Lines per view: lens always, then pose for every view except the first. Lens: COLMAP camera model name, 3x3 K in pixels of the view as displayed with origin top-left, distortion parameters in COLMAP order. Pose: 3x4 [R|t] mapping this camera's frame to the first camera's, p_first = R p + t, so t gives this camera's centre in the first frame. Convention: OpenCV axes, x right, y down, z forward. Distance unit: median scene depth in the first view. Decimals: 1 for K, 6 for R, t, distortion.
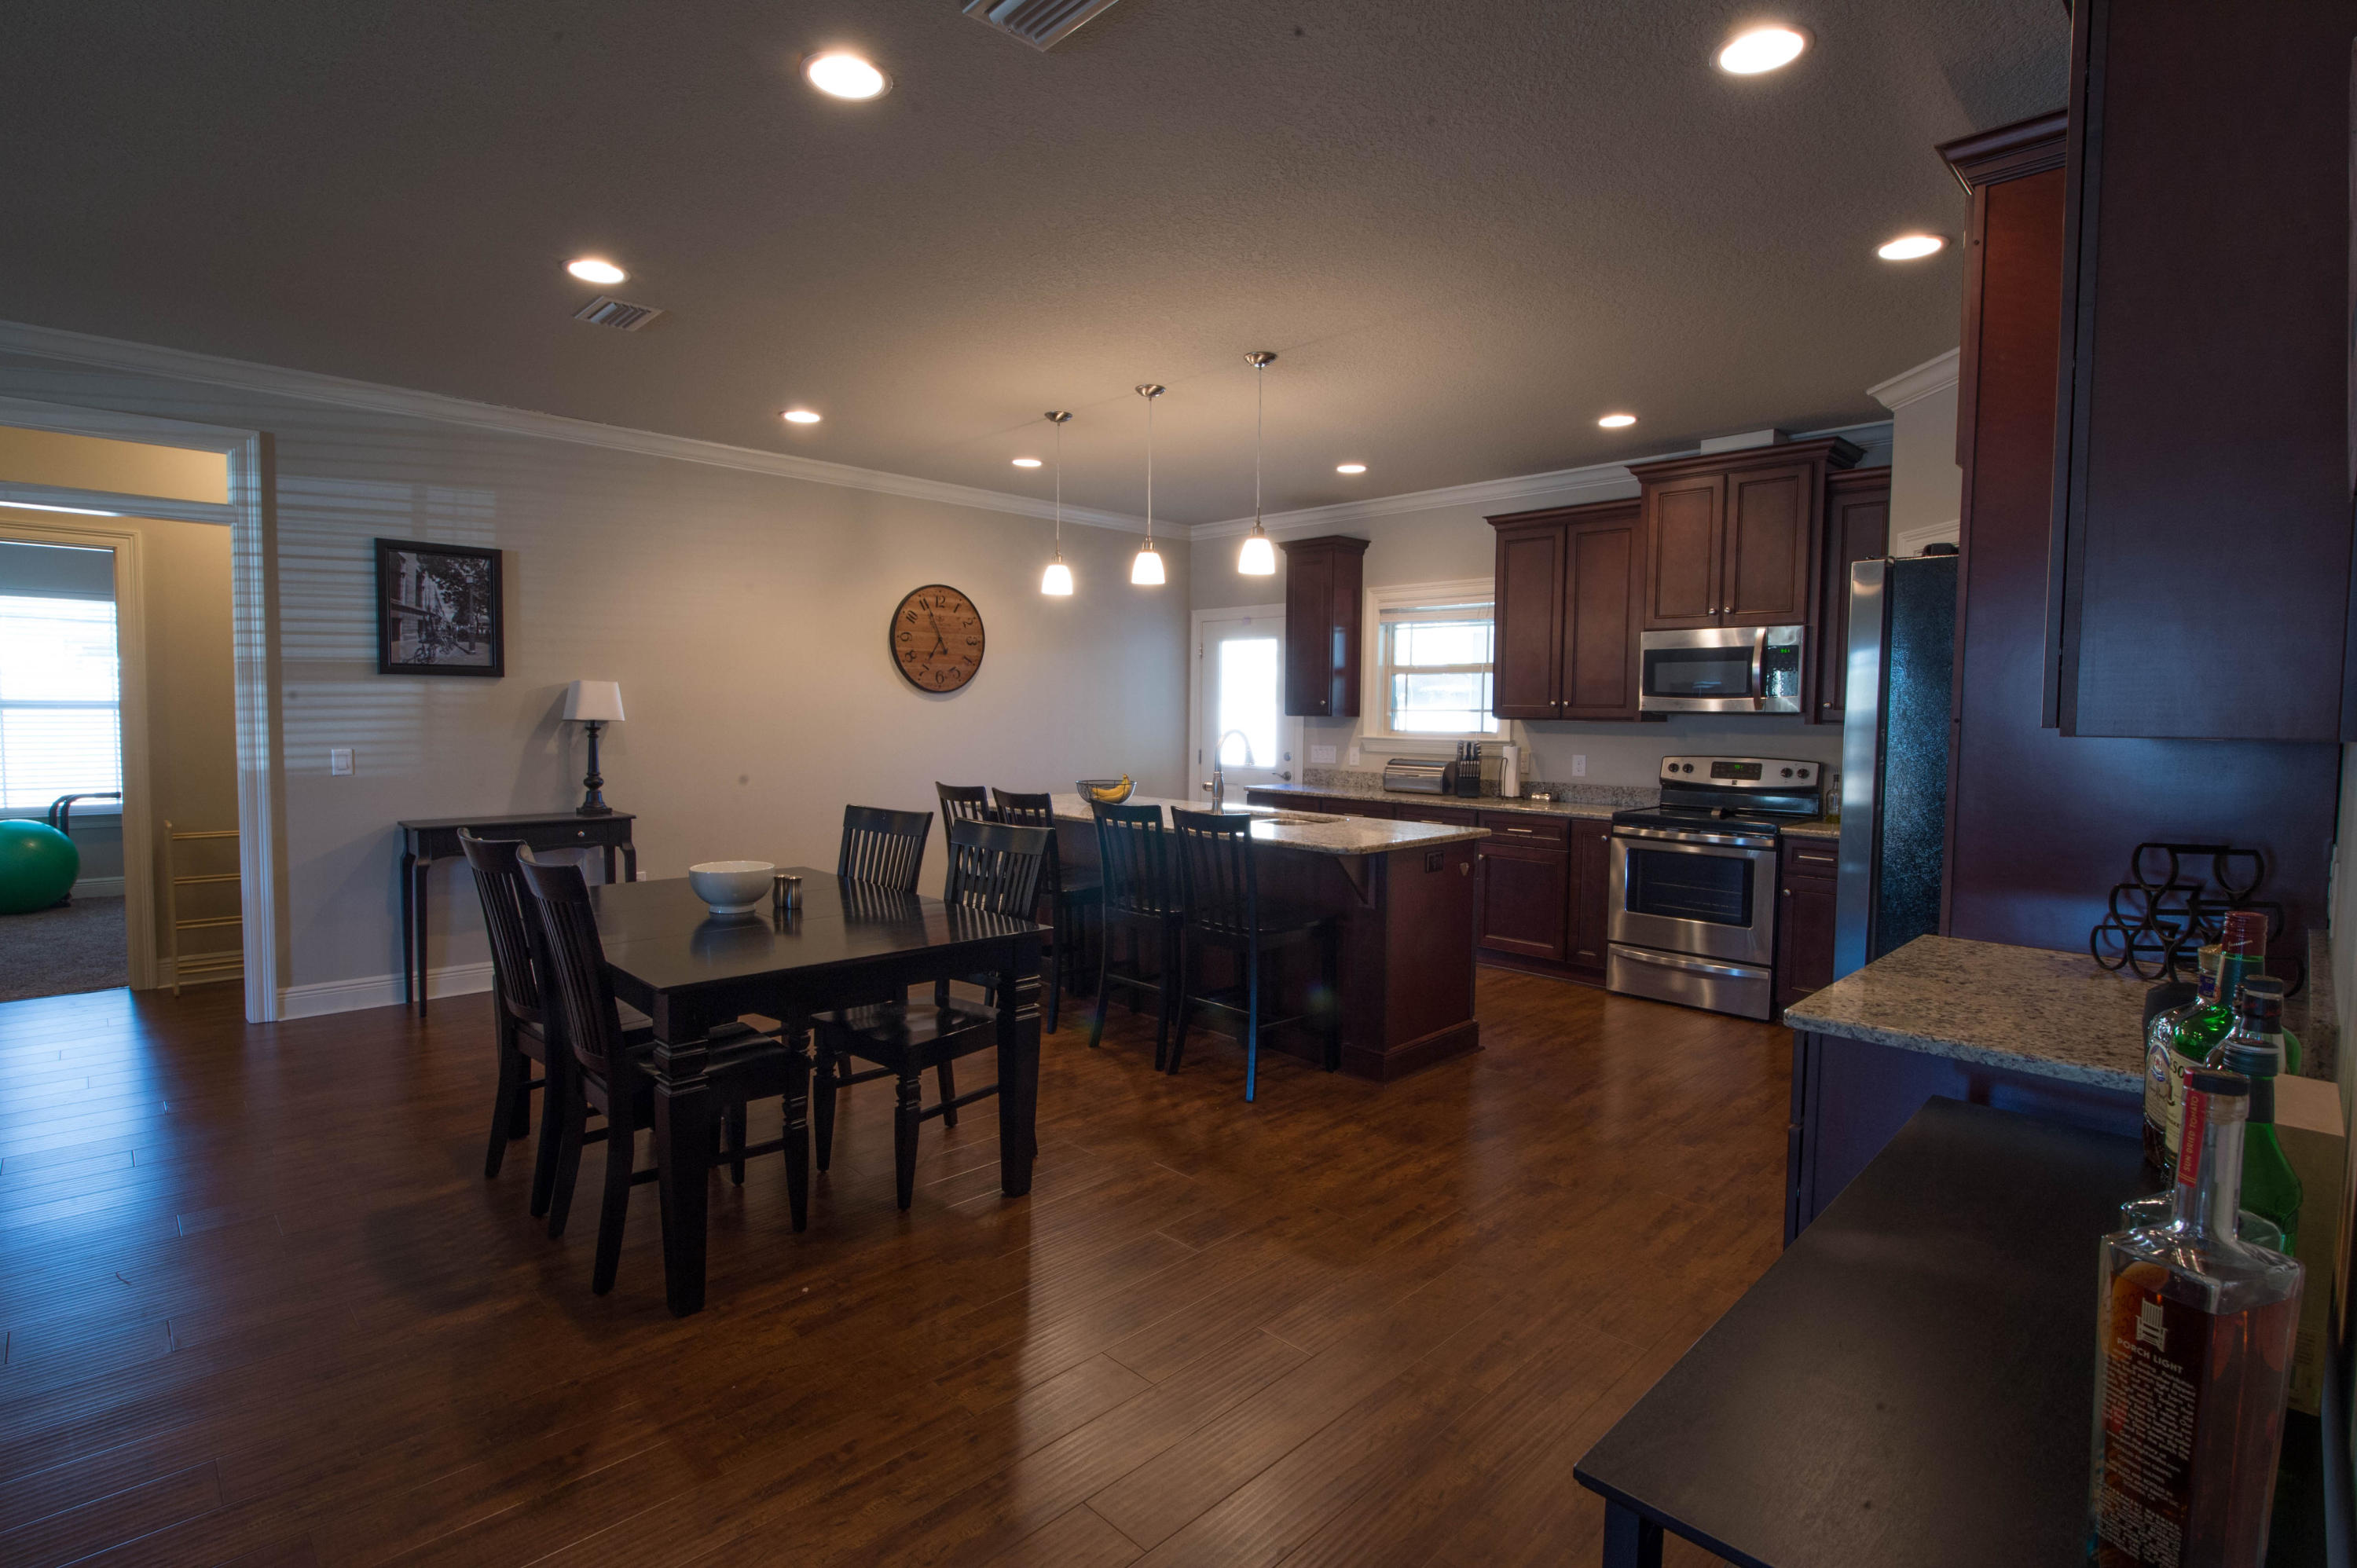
lens RADIAL K [[1120.8, 0, 1179.5], [0, 1120.8, 776.2], [0, 0, 1]] dist [-0.007767, -0.003535]
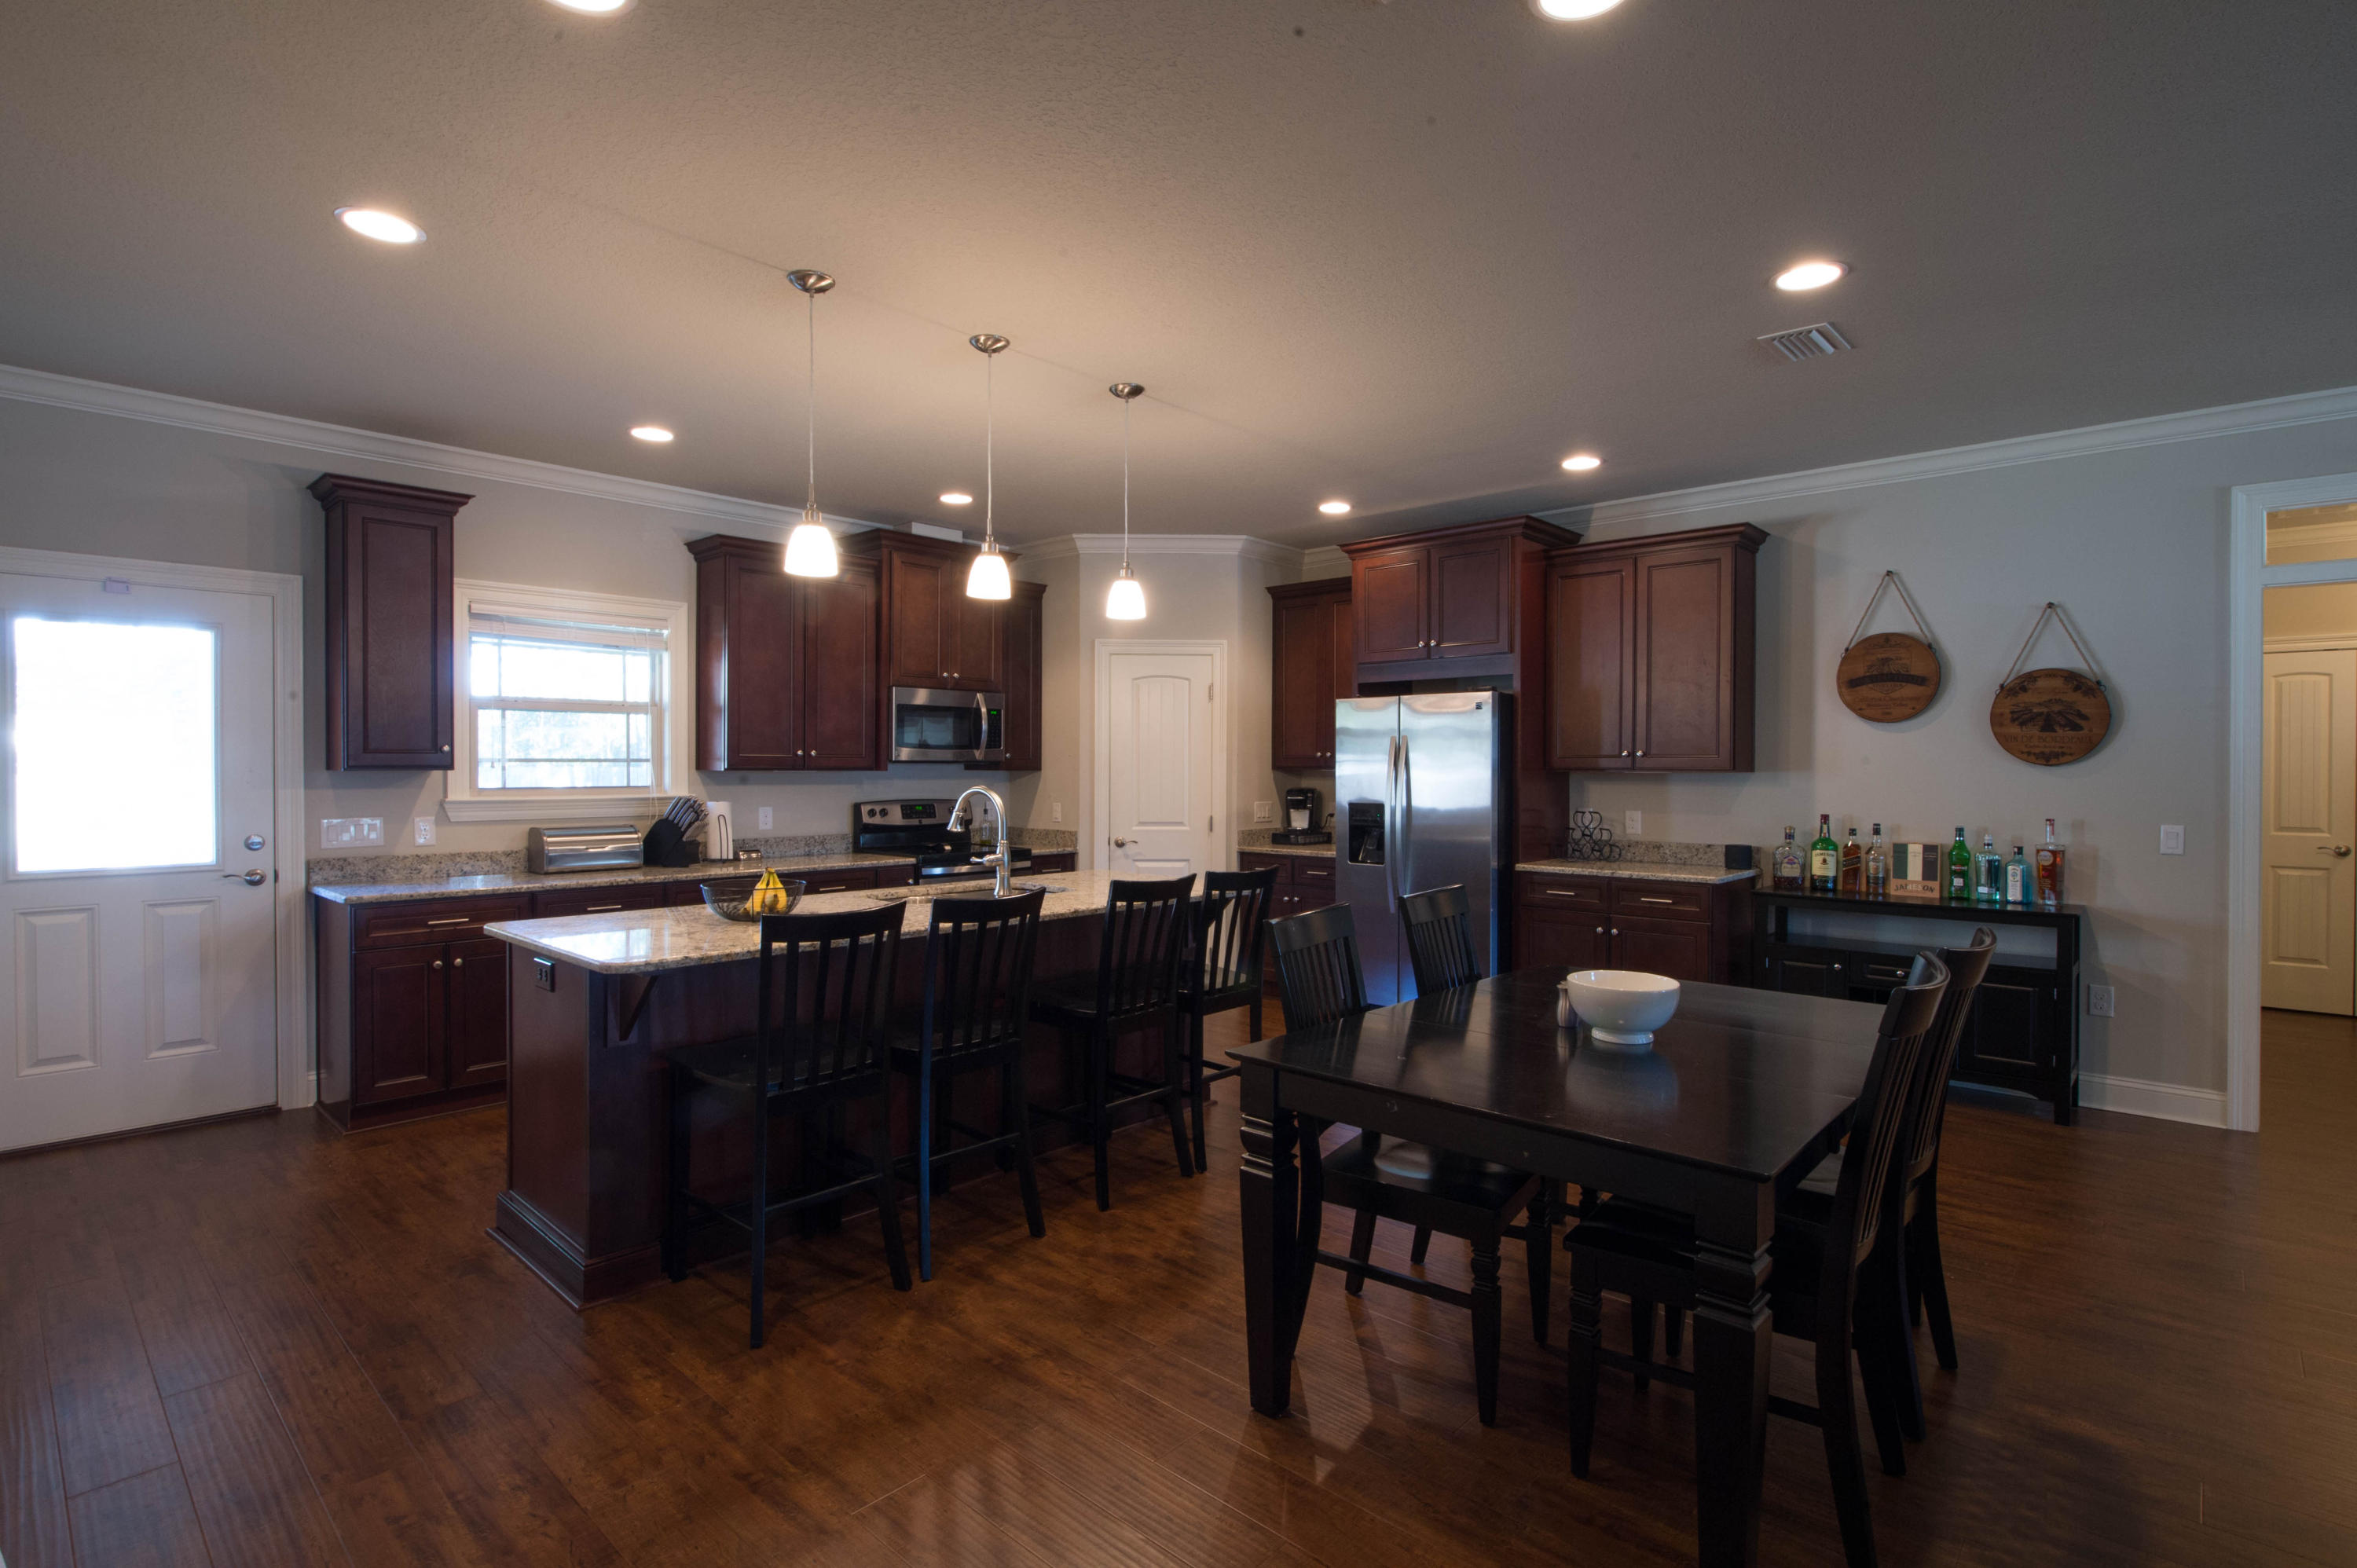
lens RADIAL K [[1120.8, 0, 1179.5], [0, 1120.8, 776.2], [0, 0, 1]] dist [-0.007767, -0.003535]
pose [[-0.028261, -0.021637, 0.999366, -0.574779], [0.055063, 0.998214, 0.023169, -0.046396], [-0.998083, 0.055683, -0.027019, 0.666126]]
